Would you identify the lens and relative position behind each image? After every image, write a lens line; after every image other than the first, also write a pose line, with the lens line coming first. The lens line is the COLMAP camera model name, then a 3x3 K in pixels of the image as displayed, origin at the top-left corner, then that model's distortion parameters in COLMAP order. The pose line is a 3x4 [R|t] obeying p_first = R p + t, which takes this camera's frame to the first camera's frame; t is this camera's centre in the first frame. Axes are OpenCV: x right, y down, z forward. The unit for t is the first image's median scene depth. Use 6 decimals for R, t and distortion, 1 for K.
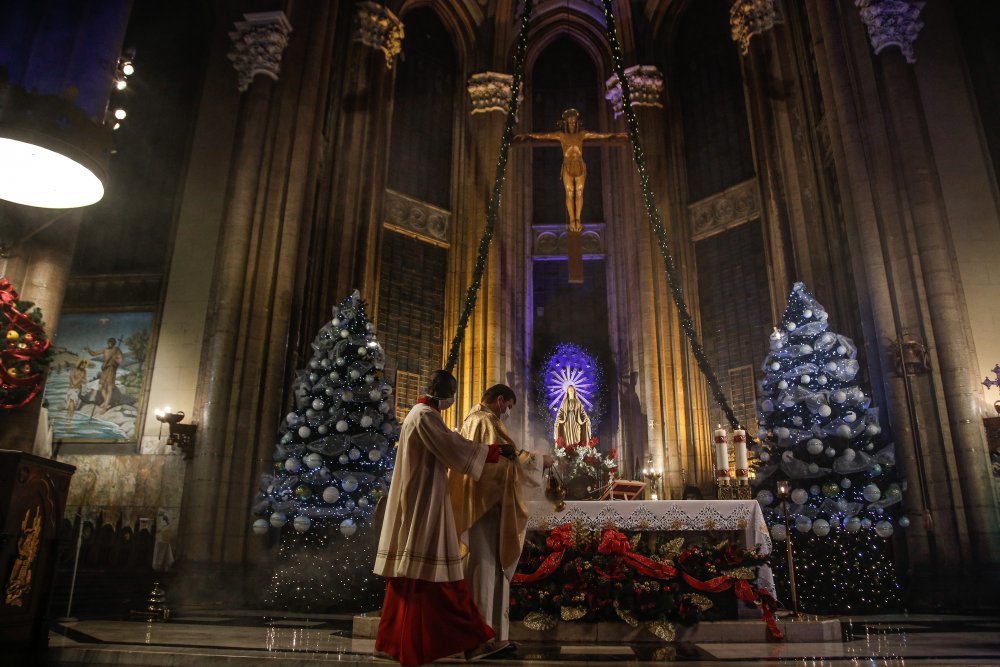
lens RADIAL K [[726.2, 0, 500.0], [0, 726.2, 333.5], [0, 0, 1]] dist [-0.125873, 0.077400]
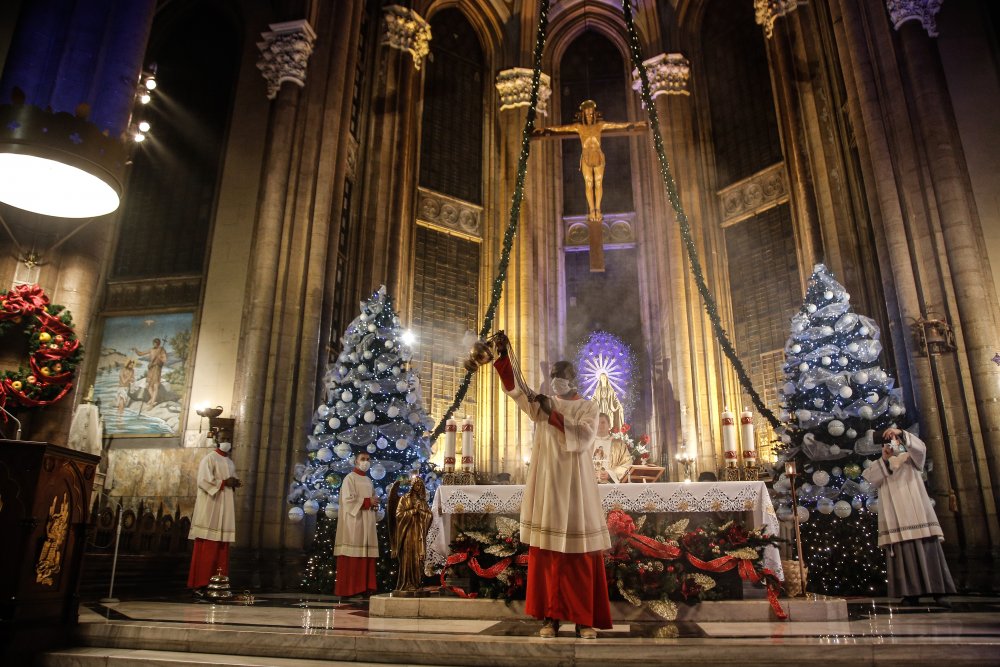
lens RADIAL K [[713.4, 0, 500.0], [0, 713.4, 333.5], [0, 0, 1]] dist [-0.124565, 0.077115]
pose [[0.997097, -0.027019, -0.071193, 0.038074], [0.027777, 0.999567, 0.009678, 0.003199], [0.070901, -0.011628, 0.997416, -0.005624]]
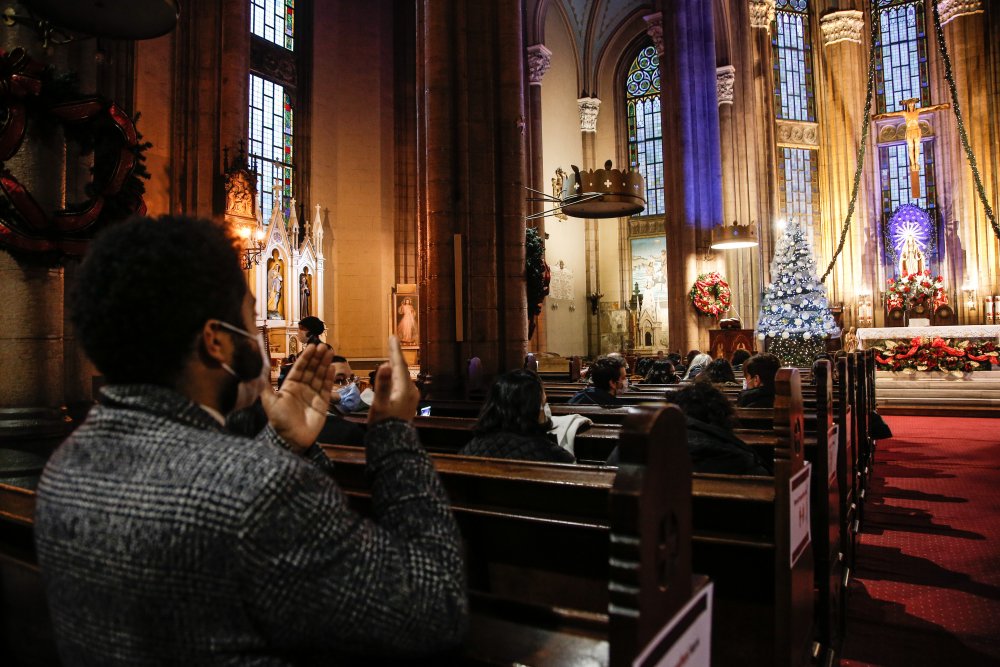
lens RADIAL K [[700.9, 0, 479.3], [0, 700.9, 327.6], [0, 0, 1]] dist [-0.136872, 0.074610]
pose [[0.894521, -0.038350, -0.445377, -0.145689], [0.164468, 0.954665, 0.248123, -0.367113], [0.415670, -0.295201, 0.860276, -1.017810]]
